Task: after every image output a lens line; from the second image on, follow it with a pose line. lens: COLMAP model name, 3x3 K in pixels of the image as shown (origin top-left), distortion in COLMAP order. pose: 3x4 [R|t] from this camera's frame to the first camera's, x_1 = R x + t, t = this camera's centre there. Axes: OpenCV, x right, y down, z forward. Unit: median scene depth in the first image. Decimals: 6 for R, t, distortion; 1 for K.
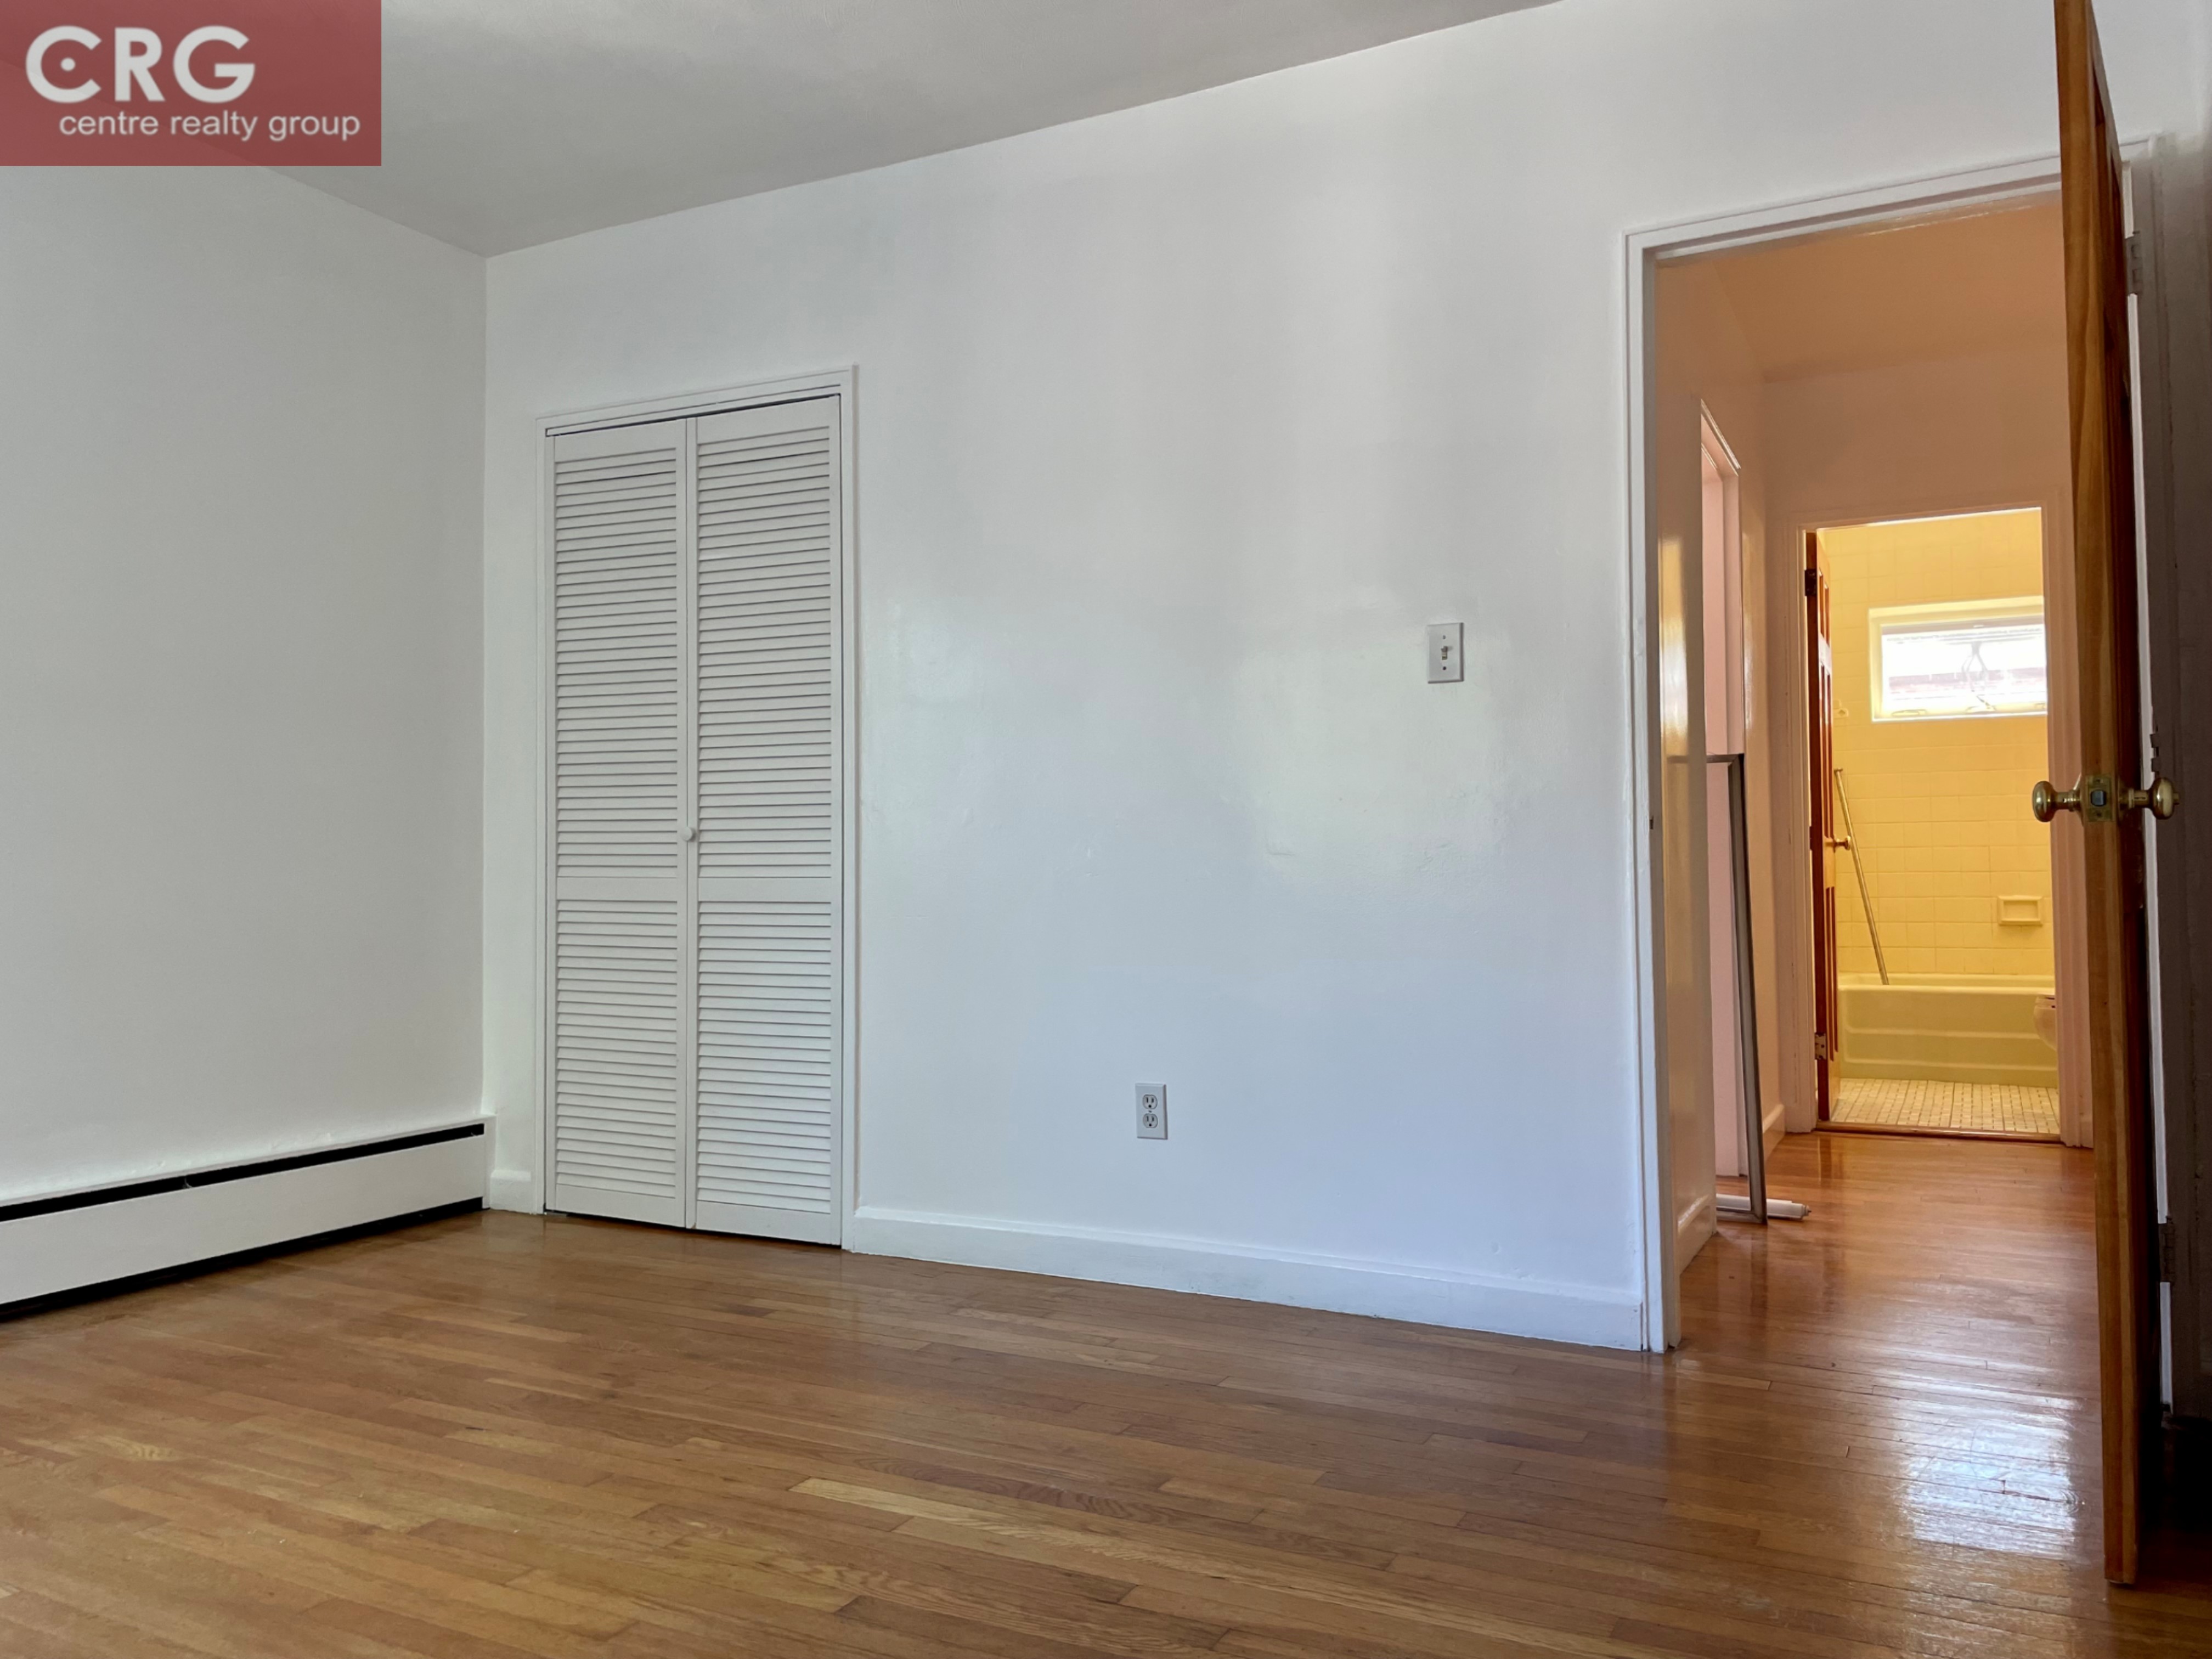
lens RADIAL K [[1686.1, 0, 1114.6], [0, 1686.1, 836.6], [0, 0, 1]] dist [0.058237, -0.081708]
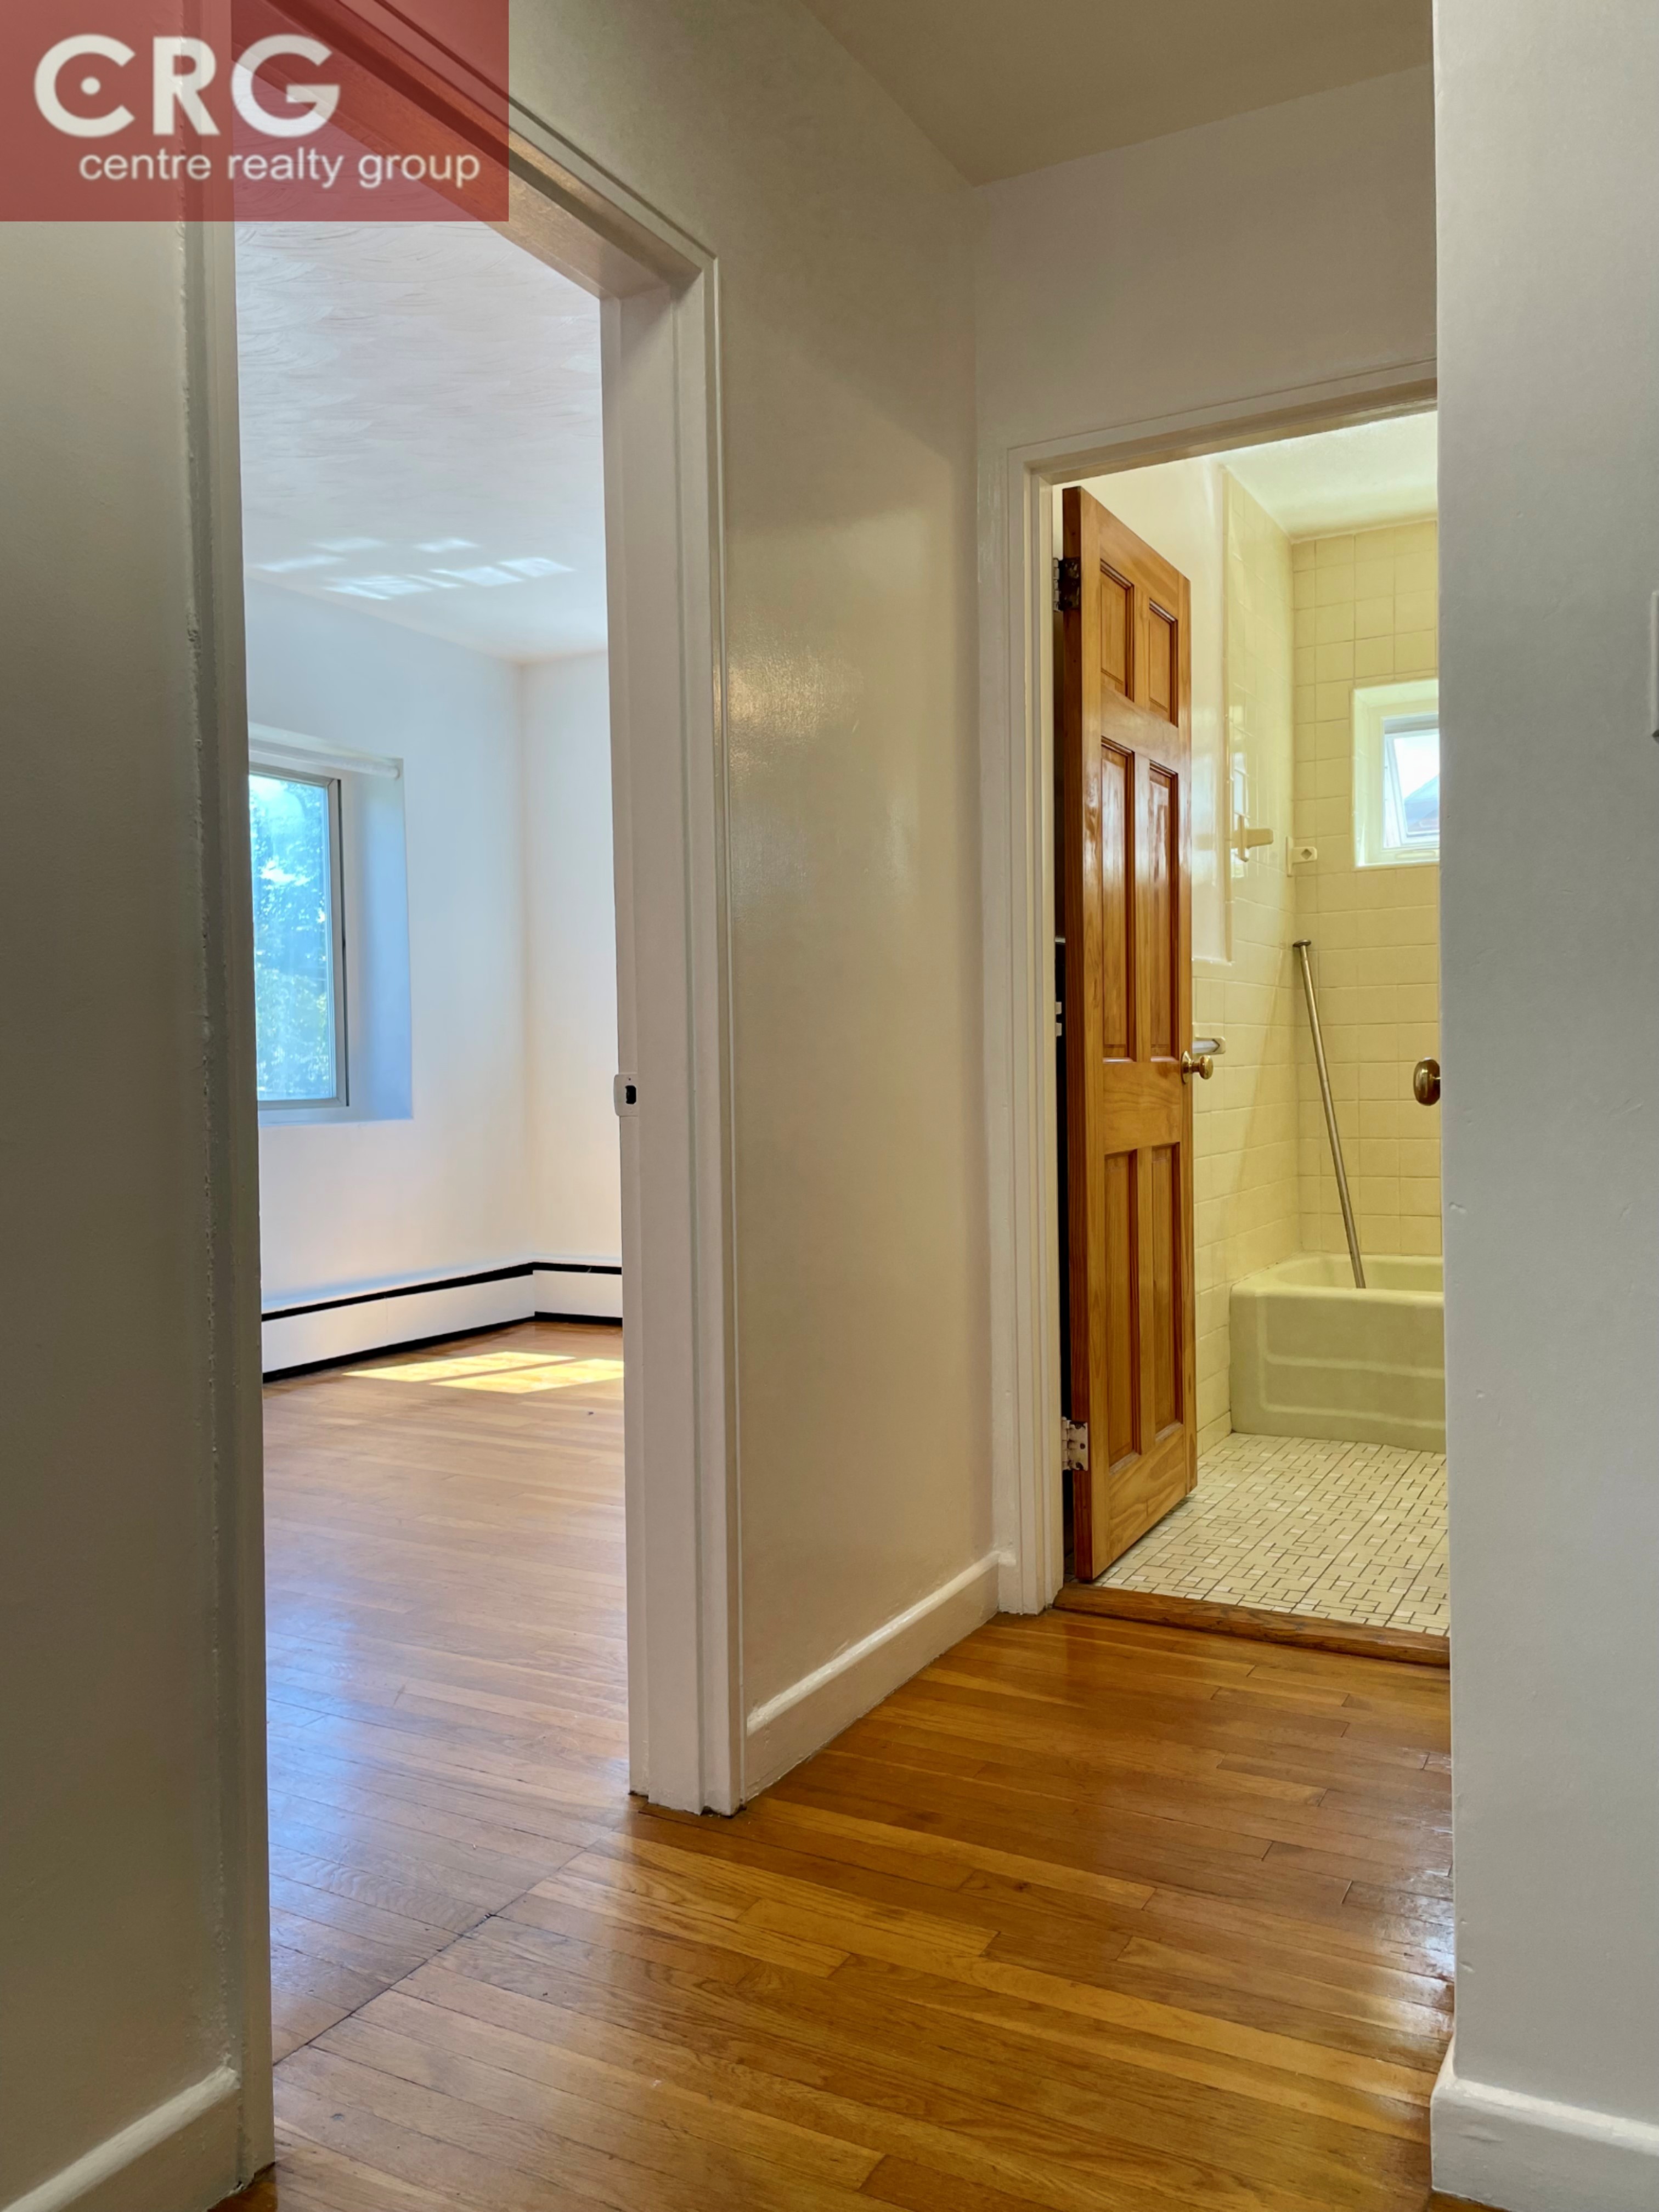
lens RADIAL K [[1686.1, 0, 834.5], [0, 1686.1, 1115.1], [0, 0, 1]] dist [0.058237, -0.081708]
pose [[0.999736, 0.000227, -0.022978, 0.273365], [0.001104, 0.998321, 0.057920, -0.011412], [0.022953, -0.057930, 0.998057, 0.360389]]
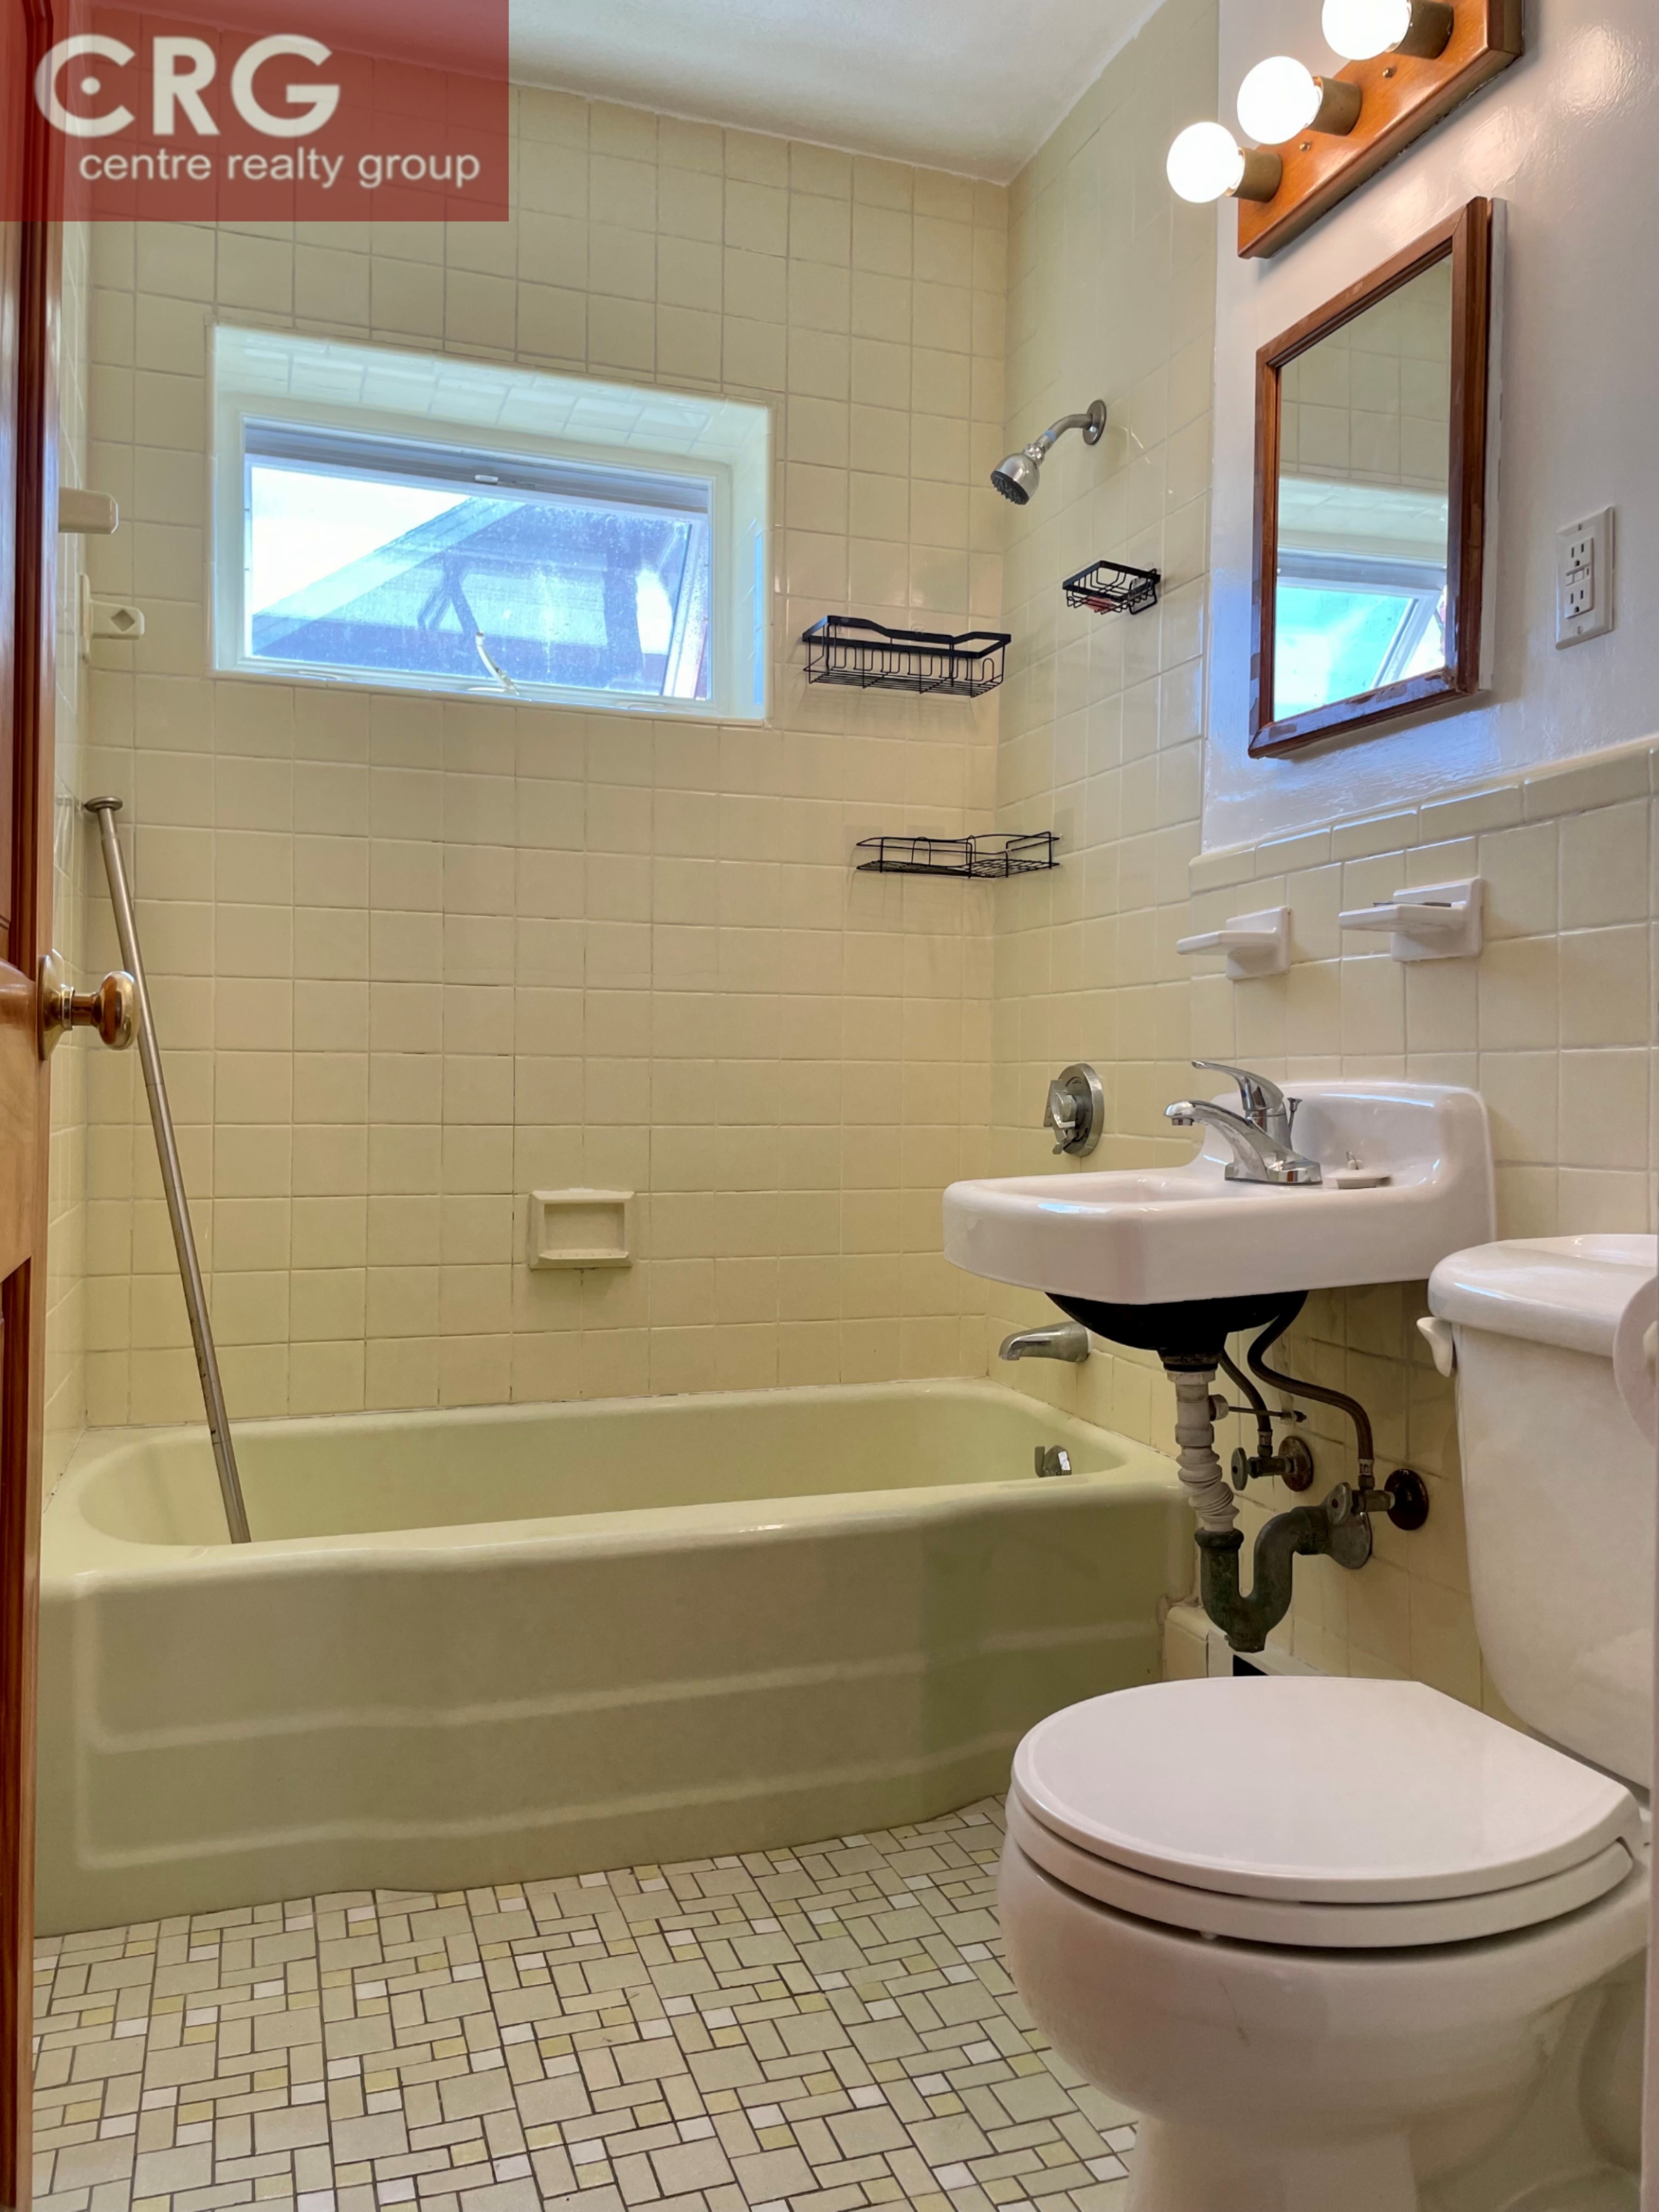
lens RADIAL K [[1686.1, 0, 838.3], [0, 1686.1, 1078.0], [0, 0, 1]] dist [0.058237, -0.081708]
pose [[0.697867, 0.023958, 0.715826, 0.307101], [-0.039665, 0.999199, 0.005228, 0.006134], [-0.715128, -0.032042, 0.698259, 0.706757]]
